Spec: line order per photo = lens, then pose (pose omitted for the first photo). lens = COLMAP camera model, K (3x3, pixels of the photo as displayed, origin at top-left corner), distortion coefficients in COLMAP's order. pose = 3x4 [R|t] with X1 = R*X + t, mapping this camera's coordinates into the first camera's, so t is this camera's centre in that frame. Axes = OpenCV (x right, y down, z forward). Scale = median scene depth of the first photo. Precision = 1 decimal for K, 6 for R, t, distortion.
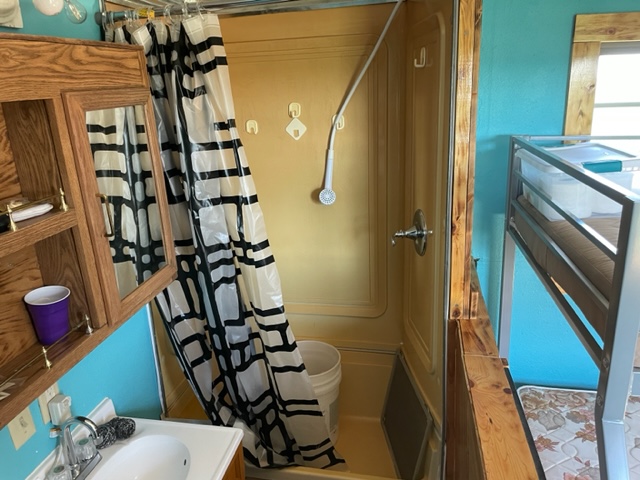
lens RADIAL K [[488.5, 0, 320.0], [0, 488.5, 240.0], [0, 0, 1]] dist [0.085620, -0.115724]
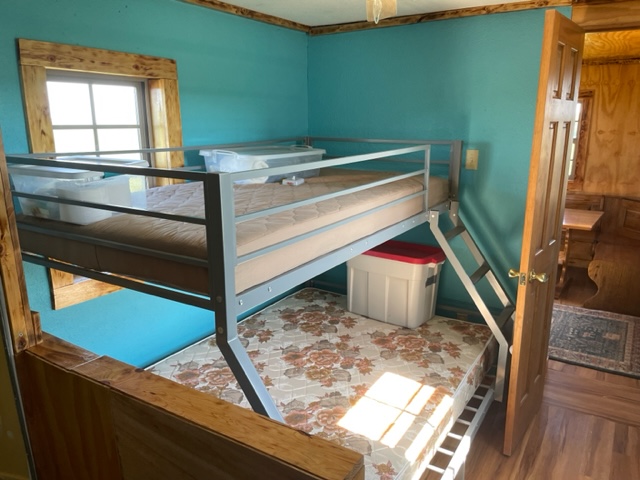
lens RADIAL K [[488.5, 0, 320.0], [0, 488.5, 240.0], [0, 0, 1]] dist [0.085620, -0.115724]
pose [[0.373803, -0.179240, 0.910024, -0.266590], [0.257580, 0.962617, 0.083795, 0.028166], [-0.891024, 0.203081, 0.405998, 0.101689]]
